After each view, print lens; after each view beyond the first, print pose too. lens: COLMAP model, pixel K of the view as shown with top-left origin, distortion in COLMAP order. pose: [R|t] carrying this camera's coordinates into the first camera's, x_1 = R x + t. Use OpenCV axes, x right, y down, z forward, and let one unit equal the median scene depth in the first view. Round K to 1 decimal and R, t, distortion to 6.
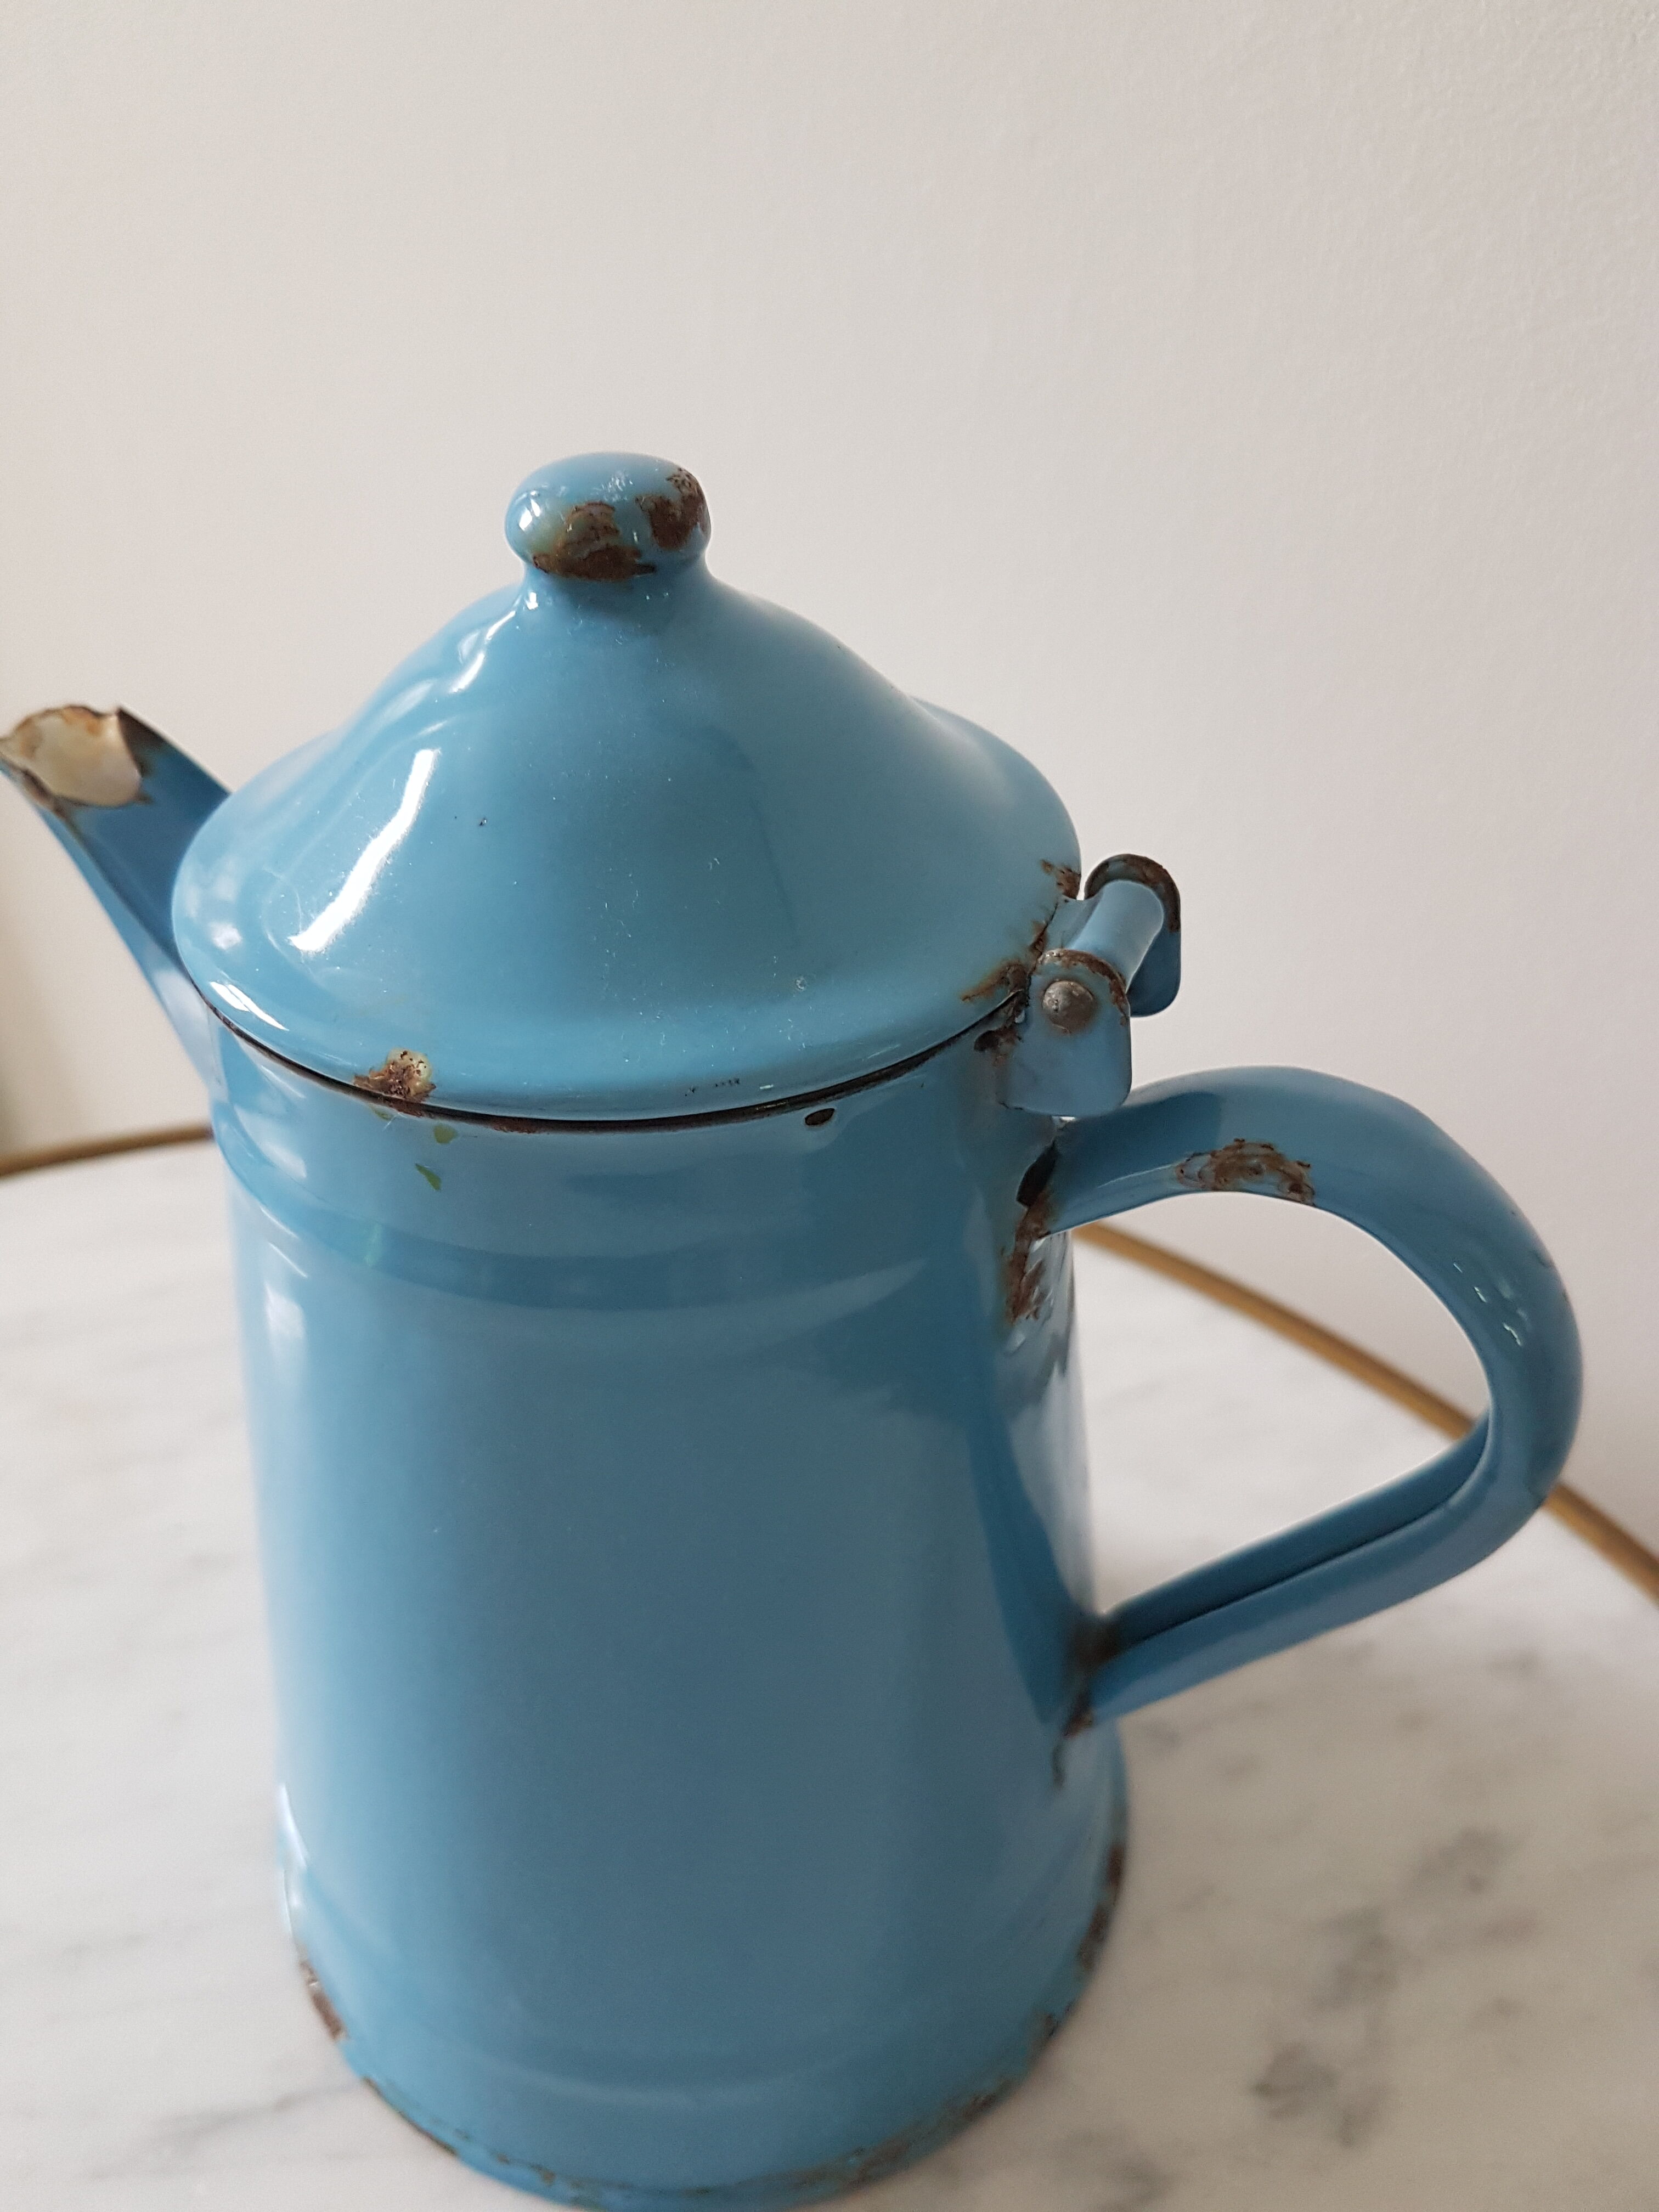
lens RADIAL K [[1809.3, 0, 826.1], [0, 1809.3, 1115.0], [0, 0, 1]] dist [-0.015490, -0.050721]
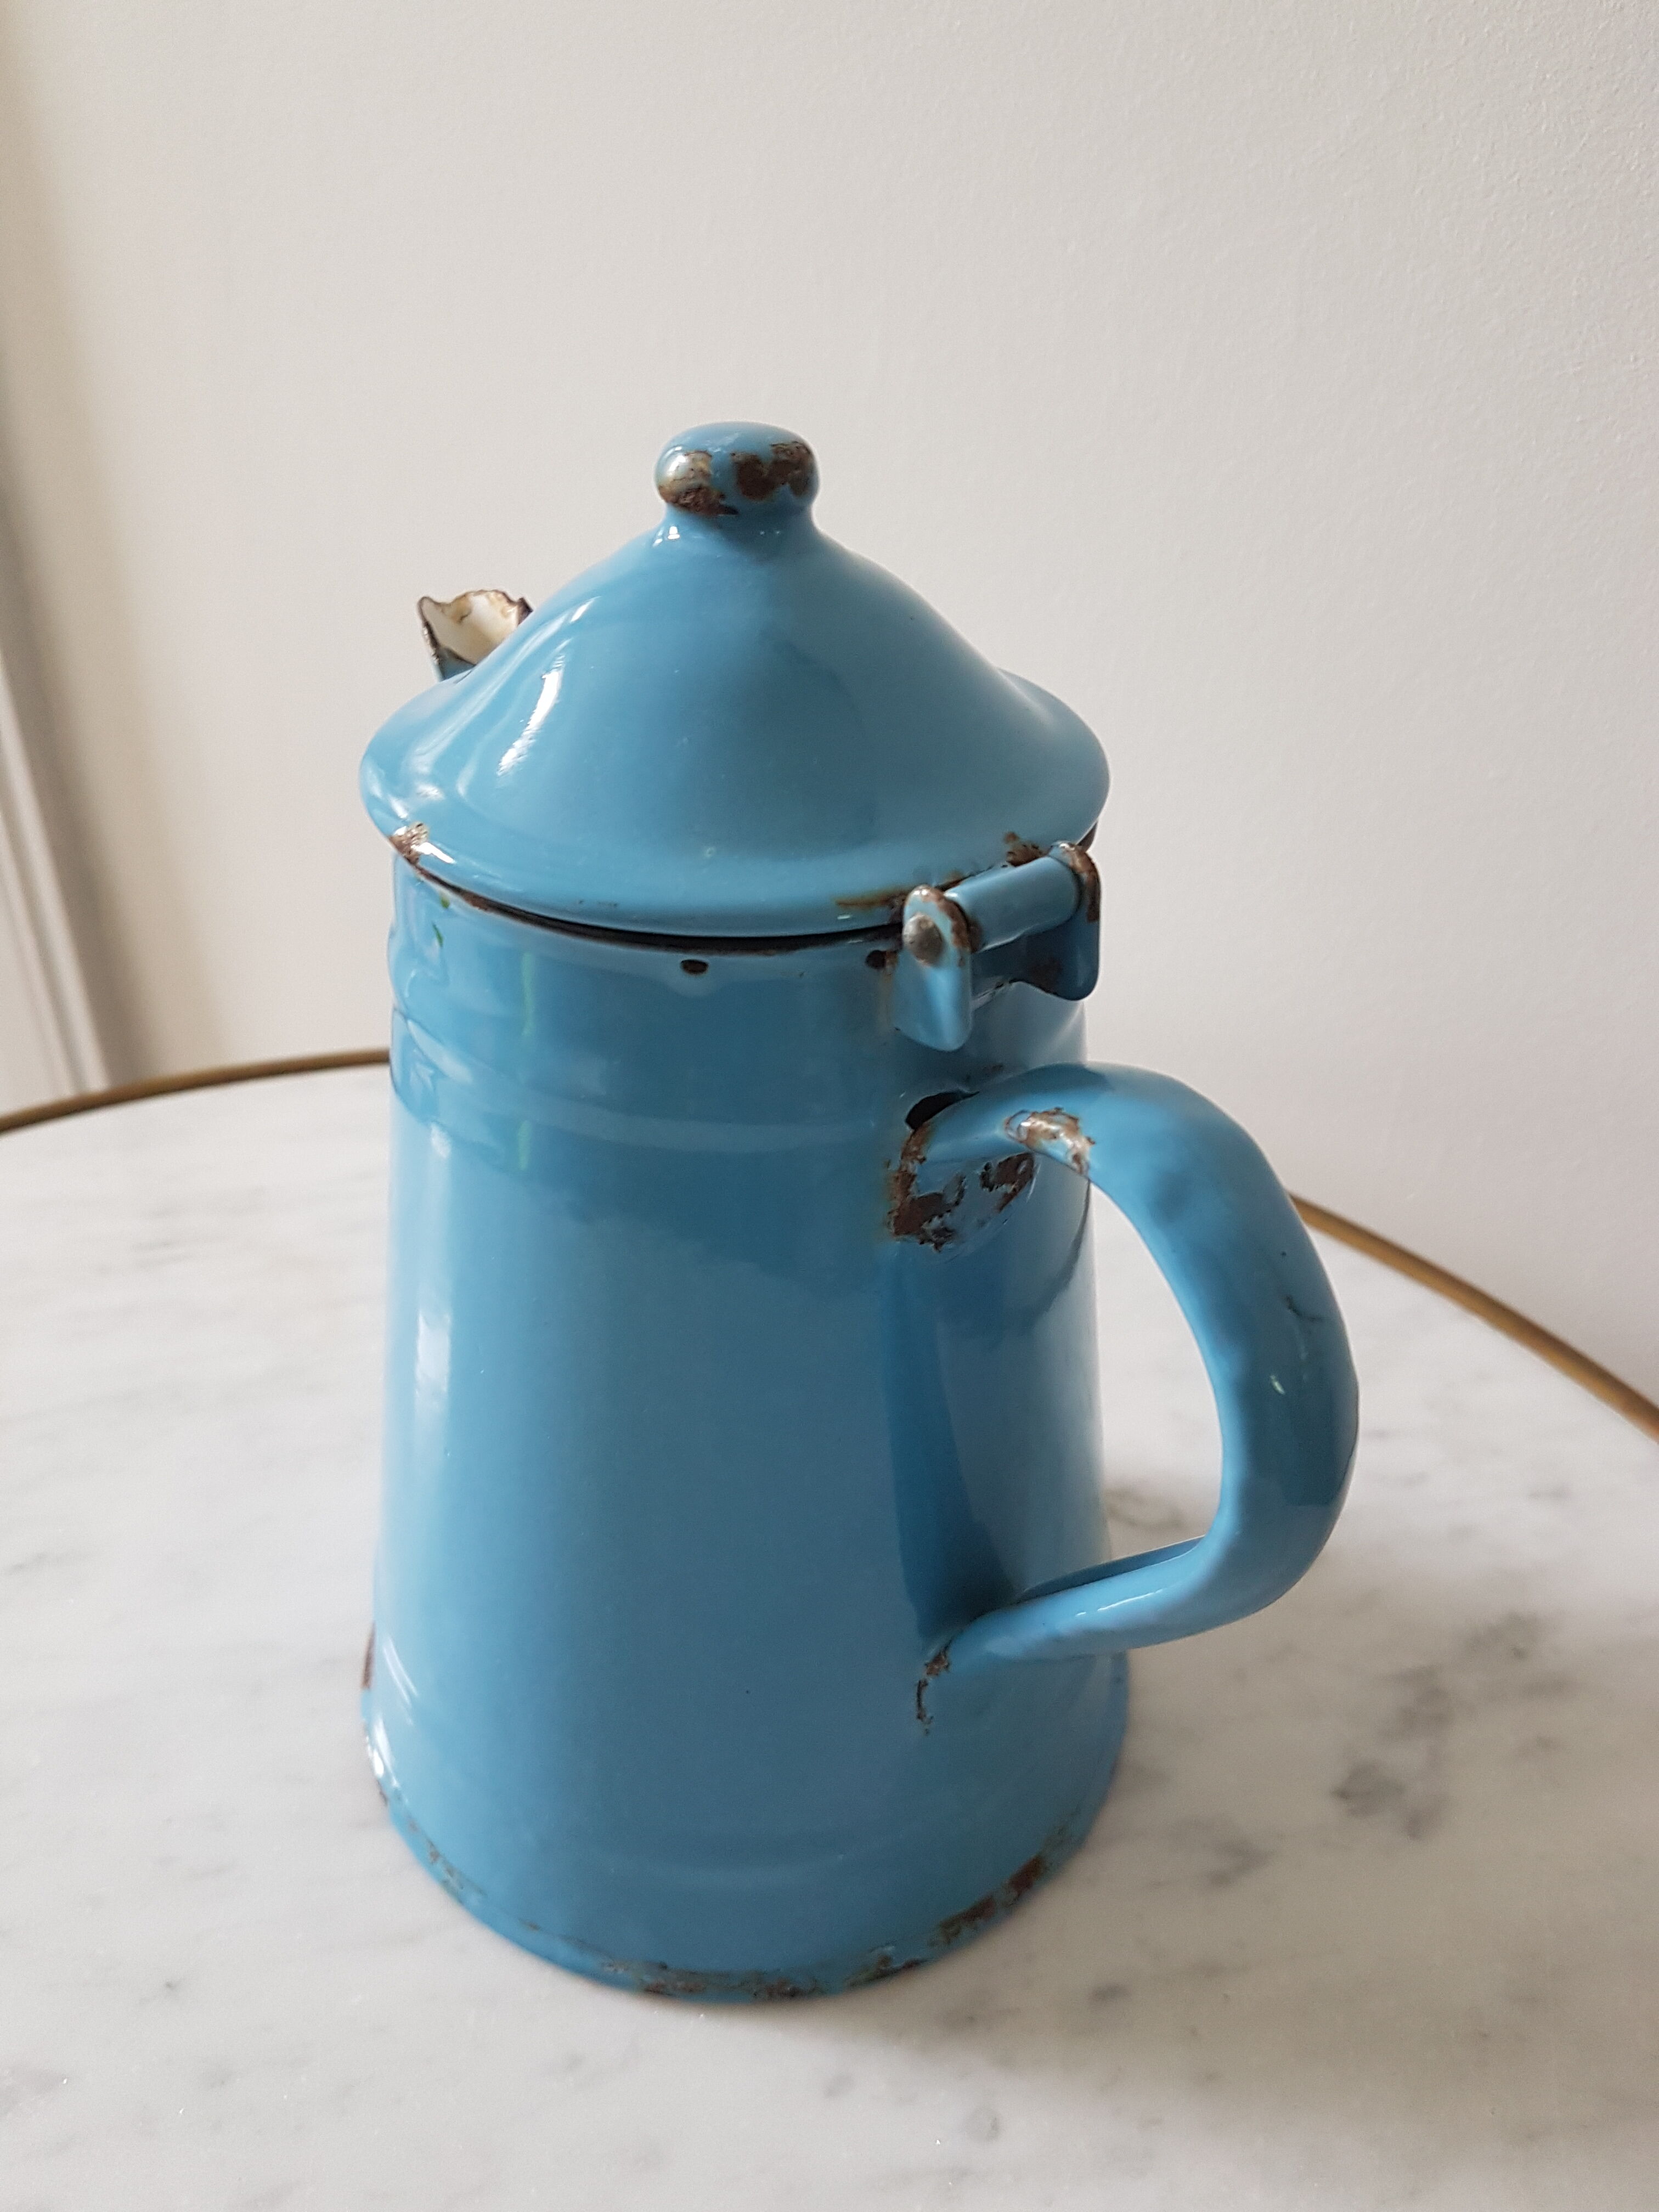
lens RADIAL K [[1809.3, 0, 824.1], [0, 1809.3, 1127.0], [0, 0, 1]] dist [-0.015490, -0.050721]
pose [[0.999388, 0.034562, -0.005310, -0.100760], [-0.034799, 0.997936, -0.053973, 0.167924], [0.003434, 0.054124, 0.998528, -0.202236]]
